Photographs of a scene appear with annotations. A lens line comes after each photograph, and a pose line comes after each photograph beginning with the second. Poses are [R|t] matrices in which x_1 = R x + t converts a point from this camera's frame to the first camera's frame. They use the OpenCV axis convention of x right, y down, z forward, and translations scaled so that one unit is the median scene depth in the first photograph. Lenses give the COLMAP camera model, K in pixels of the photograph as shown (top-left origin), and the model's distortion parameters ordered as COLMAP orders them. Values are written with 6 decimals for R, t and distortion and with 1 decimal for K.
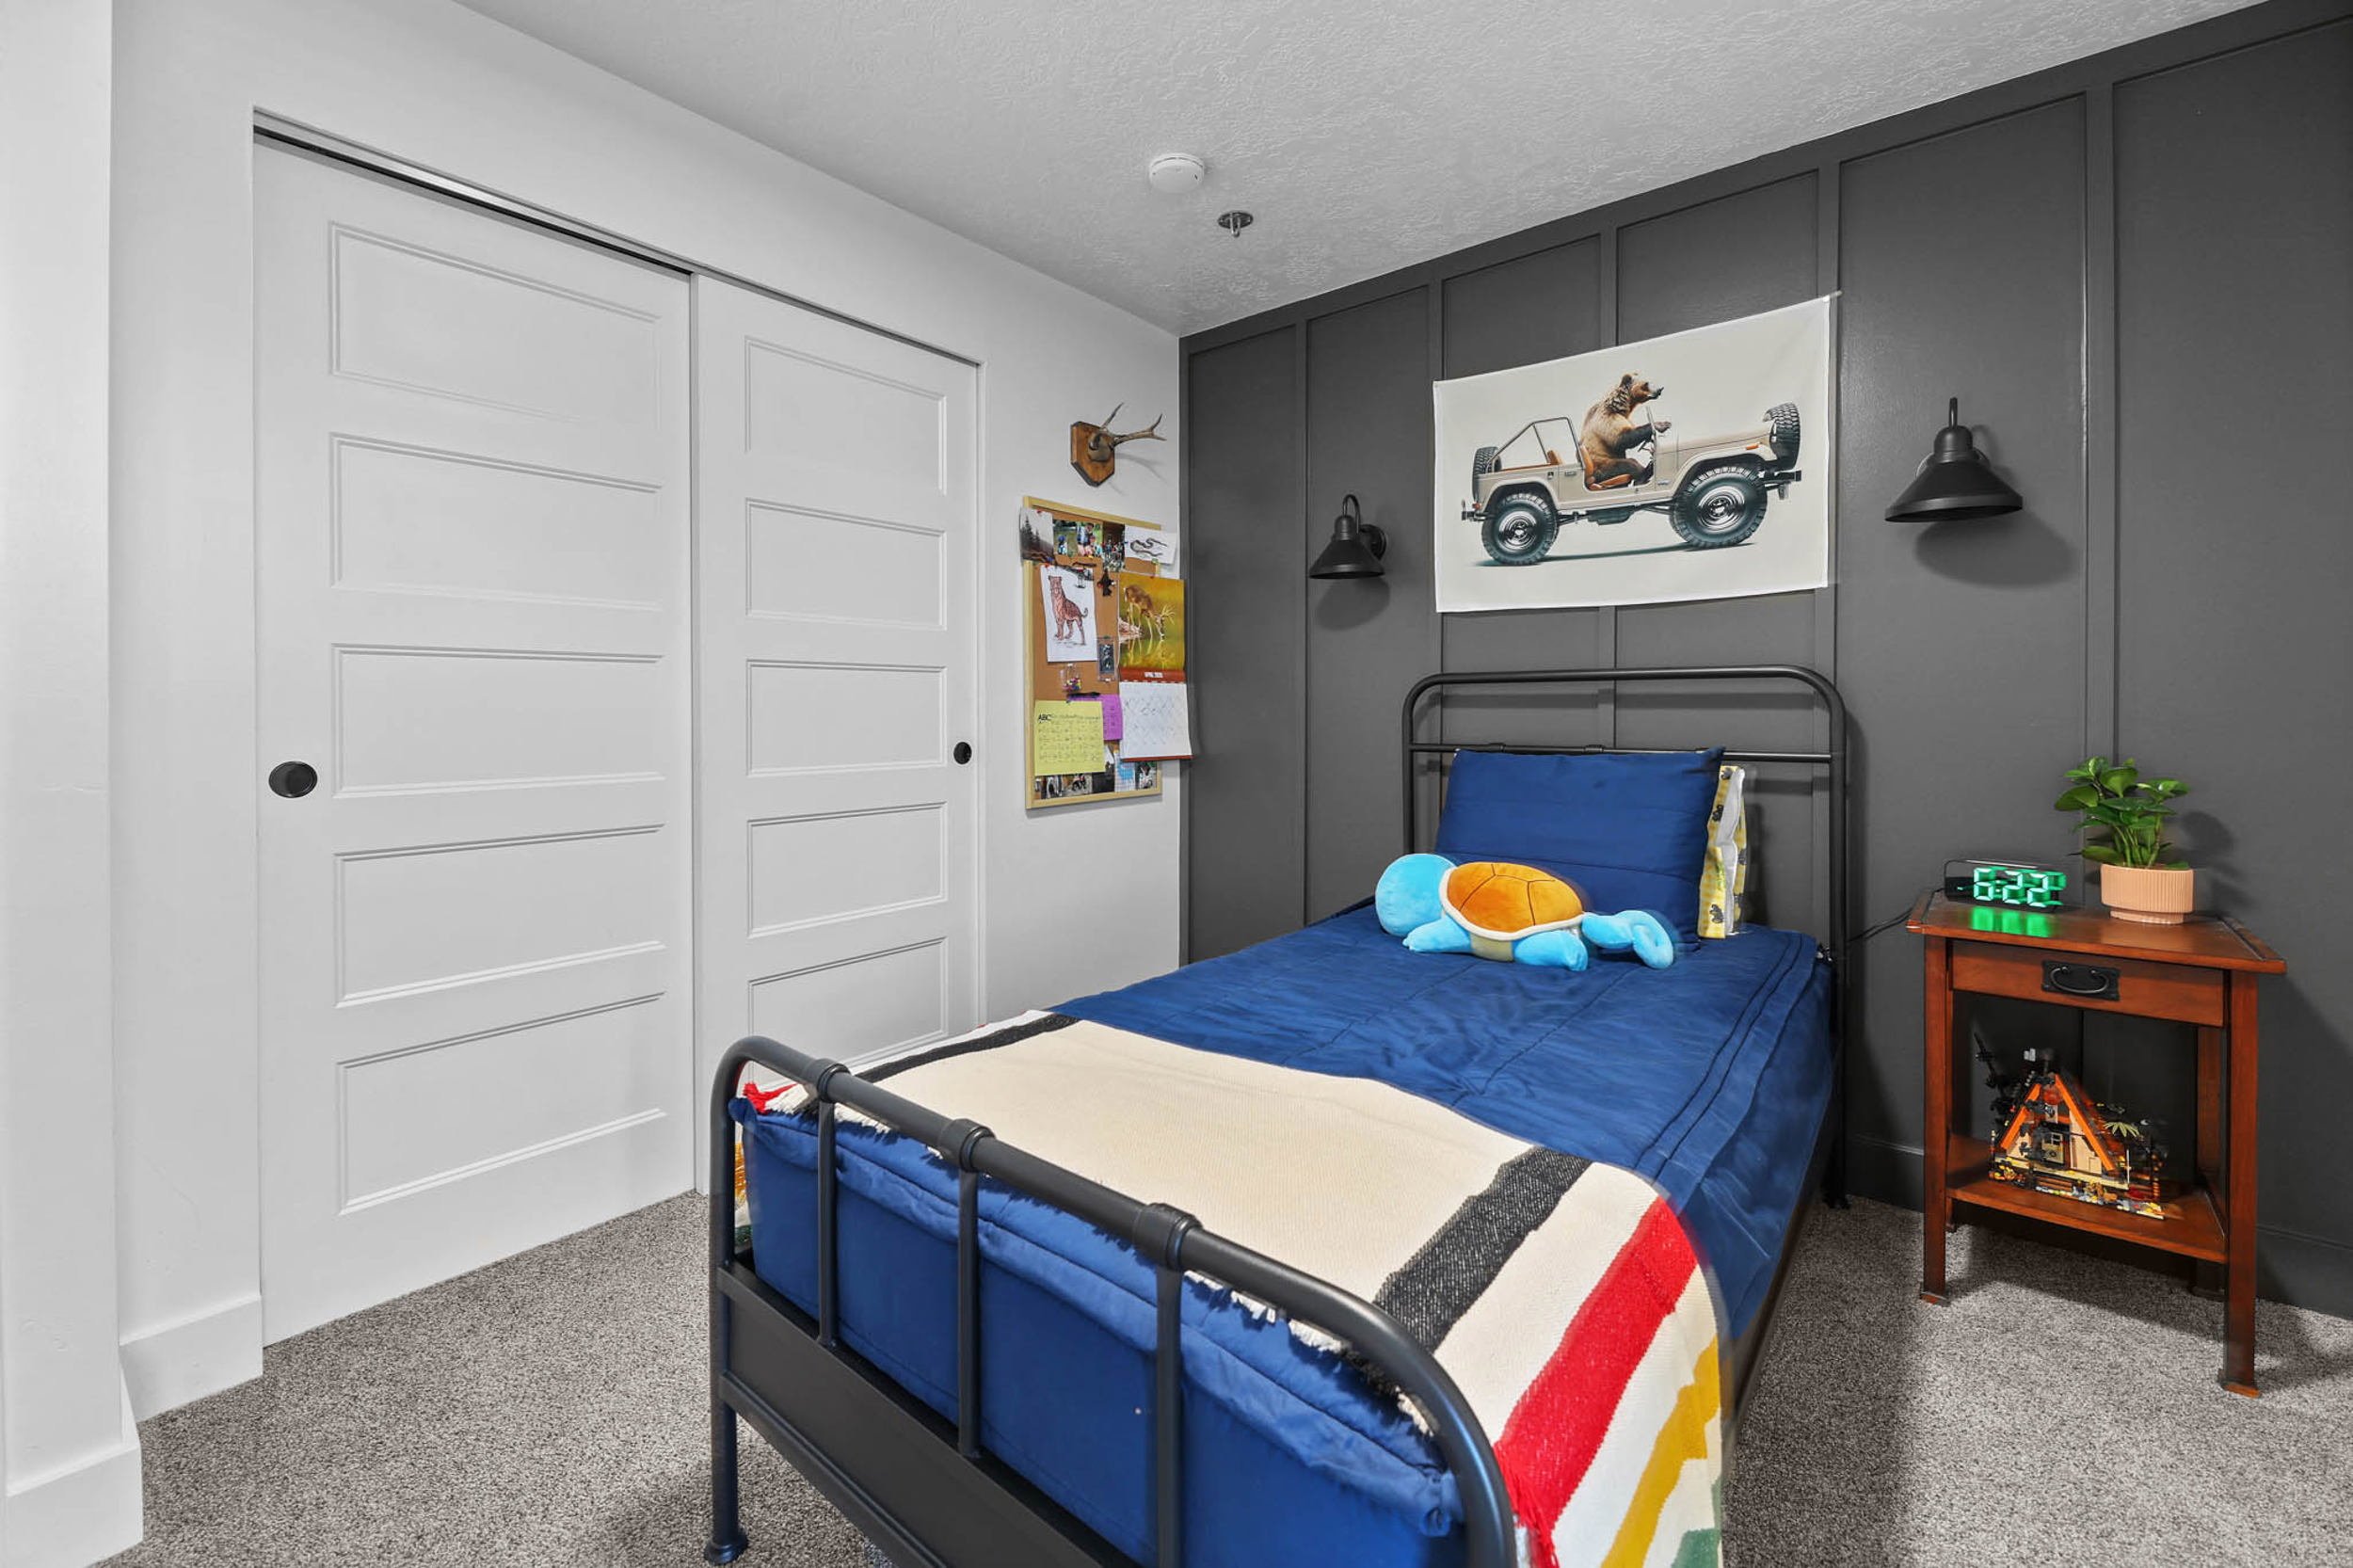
lens RADIAL K [[970.9, 0, 1173.5], [0, 970.9, 734.9], [0, 0, 1]] dist [0.000779, 0.000036]
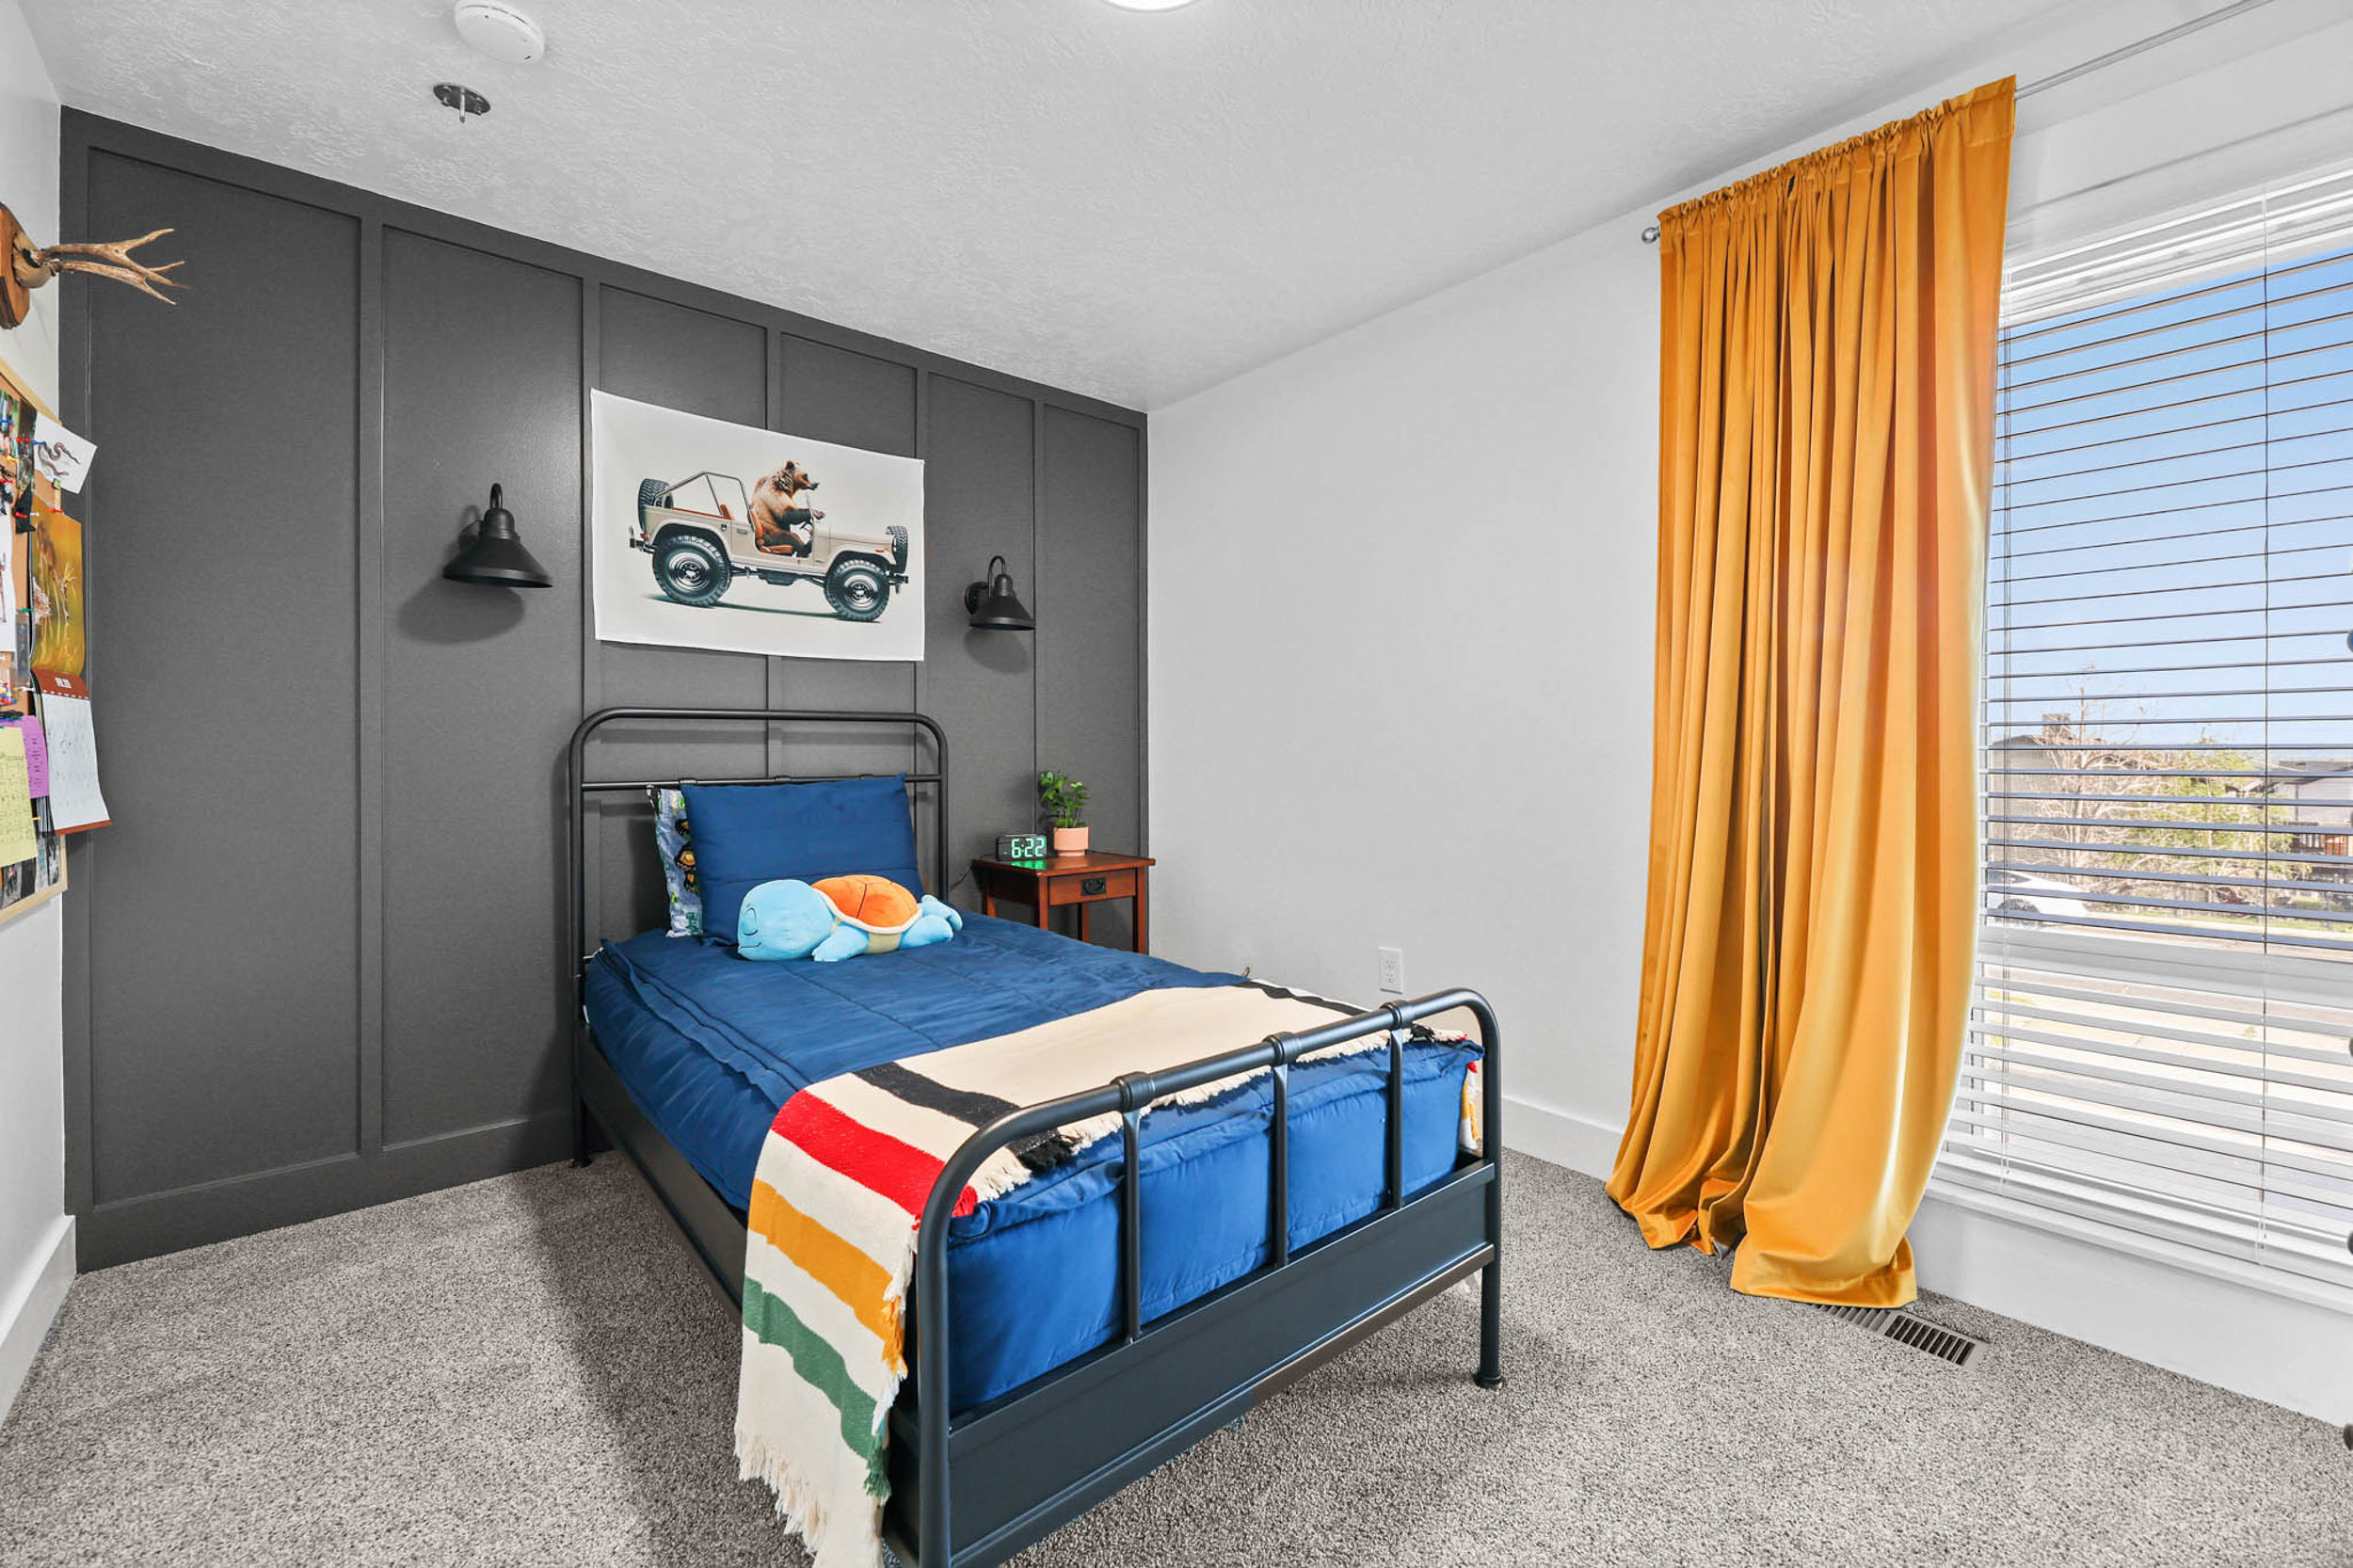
lens RADIAL K [[983.6, 0, 1159.8], [0, 983.6, 782.0], [0, 0, 1]] dist [-0.000112, -0.000047]
pose [[0.179750, -0.035129, 0.983085, -0.636372], [0.023932, 0.999223, 0.031329, -0.008193], [-0.983421, 0.017896, 0.180451, 0.348219]]
